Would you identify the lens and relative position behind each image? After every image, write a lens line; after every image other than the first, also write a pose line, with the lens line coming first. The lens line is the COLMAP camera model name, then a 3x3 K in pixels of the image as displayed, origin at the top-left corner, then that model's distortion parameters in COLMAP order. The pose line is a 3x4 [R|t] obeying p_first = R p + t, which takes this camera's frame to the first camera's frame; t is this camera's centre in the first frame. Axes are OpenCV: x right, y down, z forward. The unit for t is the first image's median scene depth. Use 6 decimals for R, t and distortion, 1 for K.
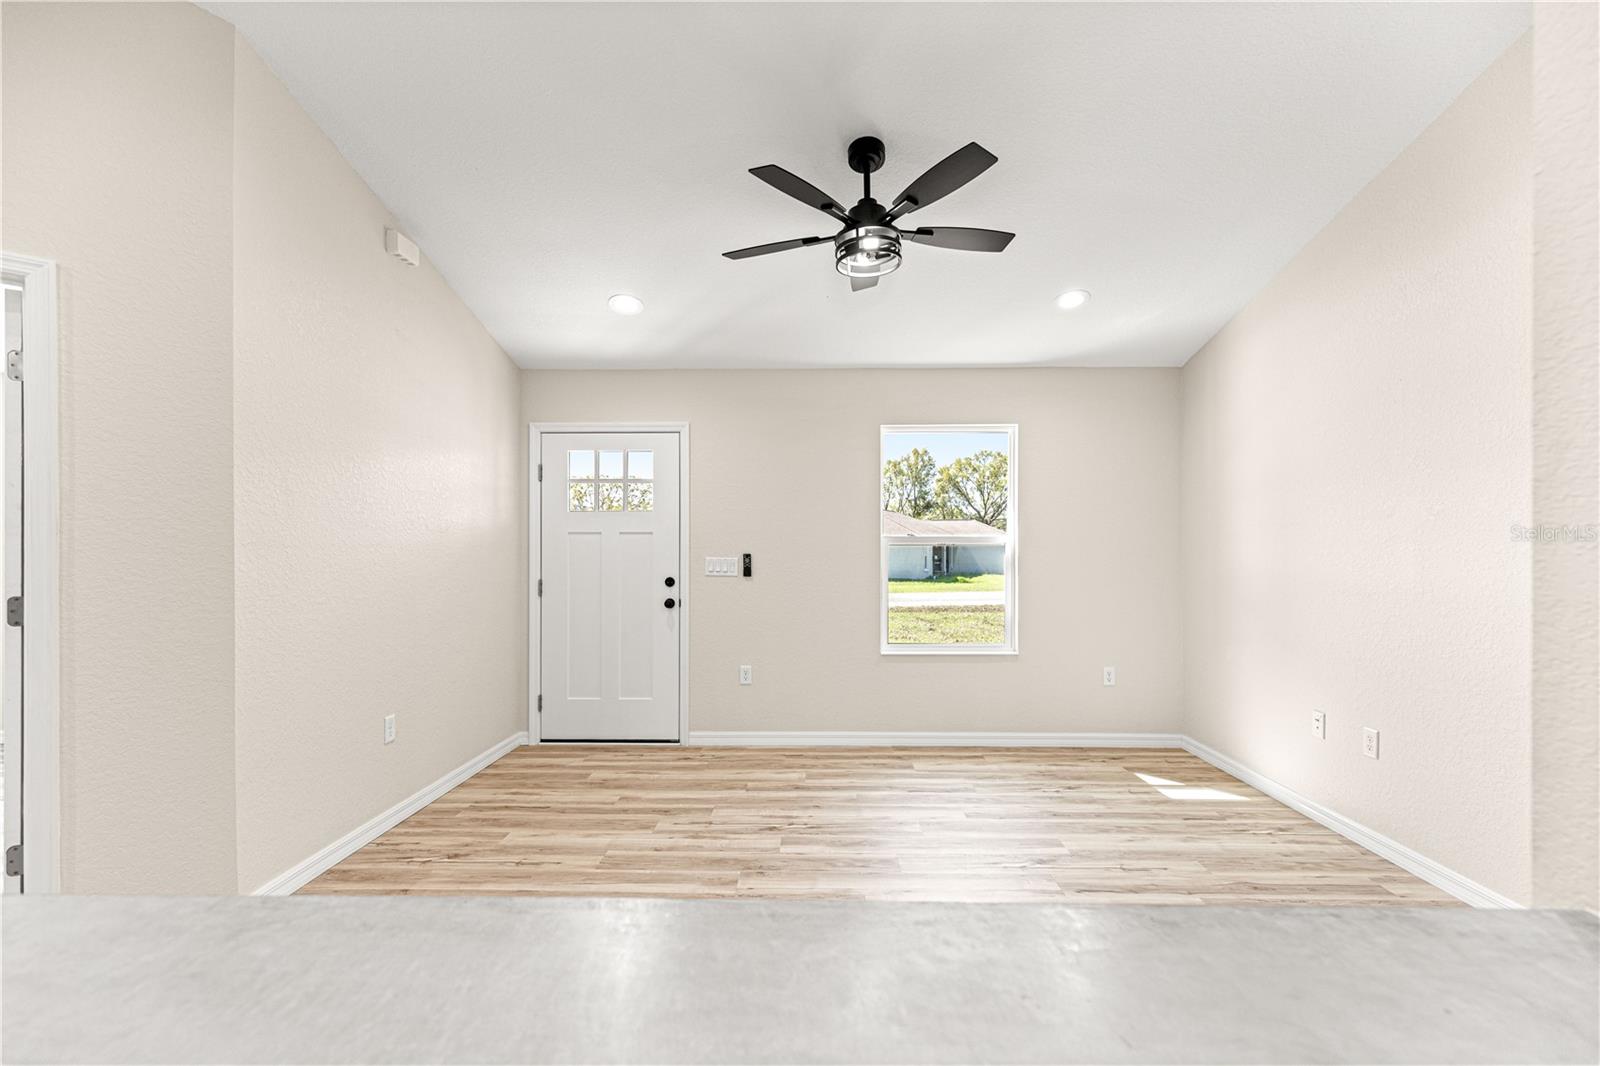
lens RADIAL K [[727.5, 0, 799.3], [0, 727.5, 542.6], [0, 0, 1]] dist [0.017085, -0.001021]
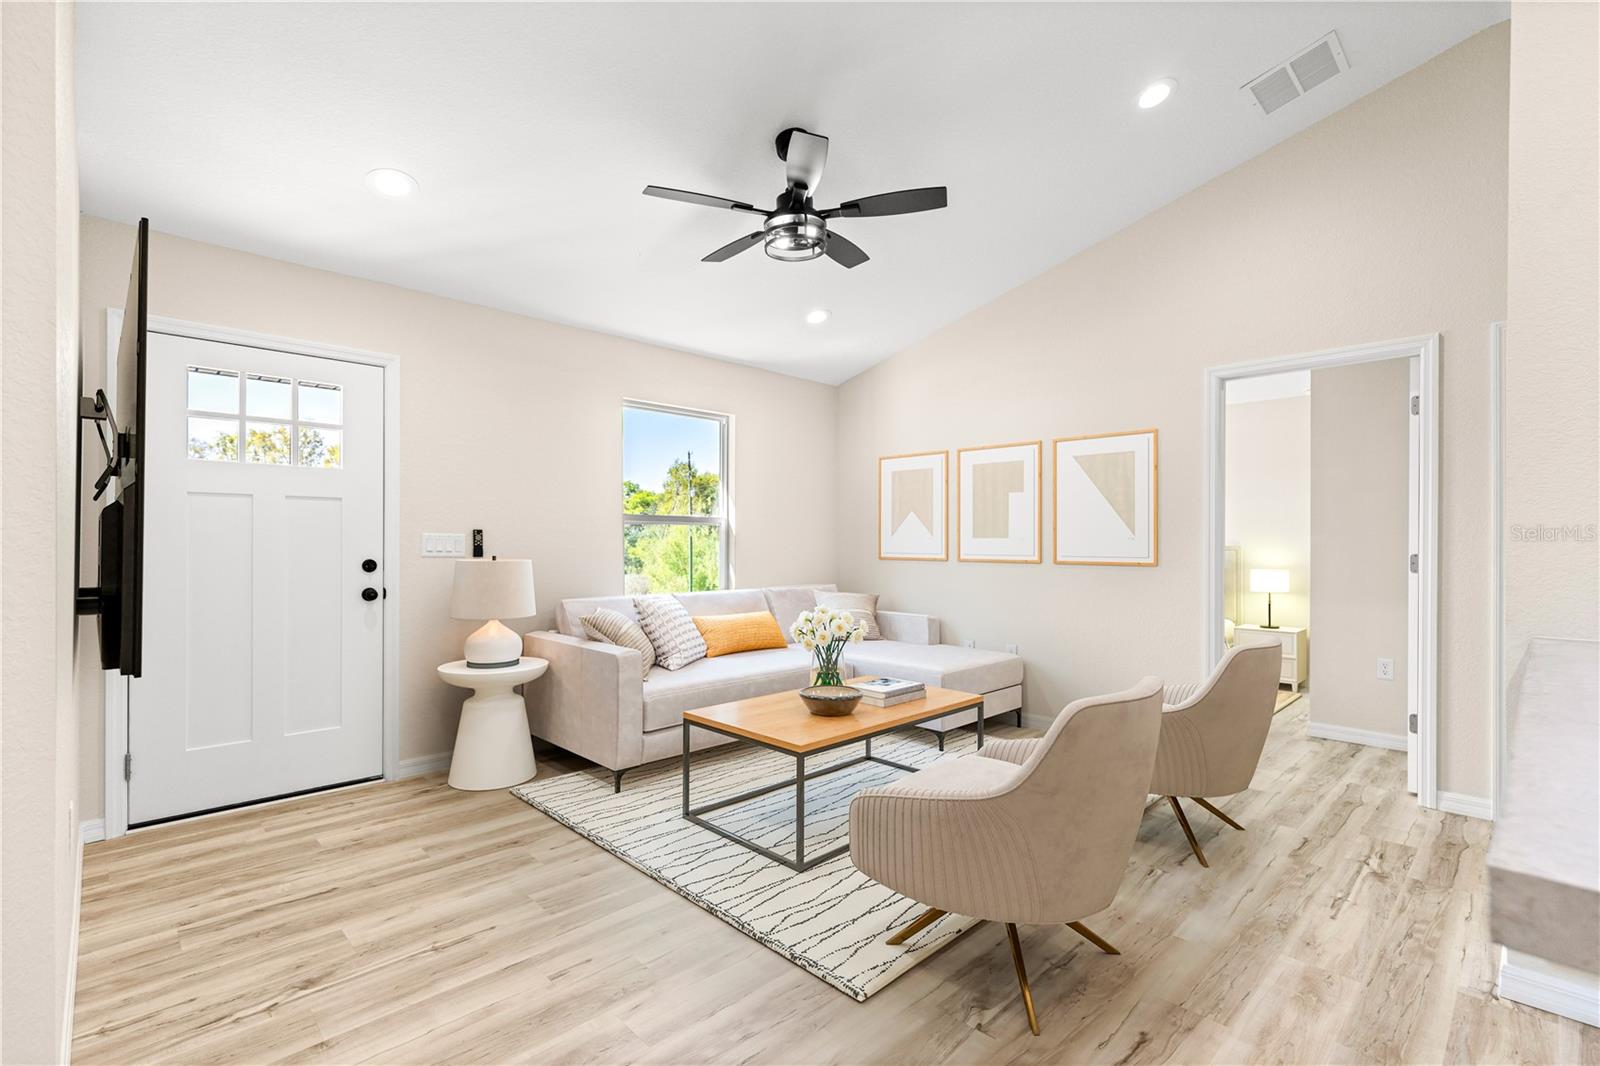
lens RADIAL K [[727.5, 0, 811.3], [0, 727.5, 539.8], [0, 0, 1]] dist [0.017085, -0.001021]
pose [[0.698793, 0.005675, 0.715301, -0.398400], [-0.007618, 0.999971, -0.000491, 0.024279], [-0.715283, -0.005106, 0.698816, 0.152233]]
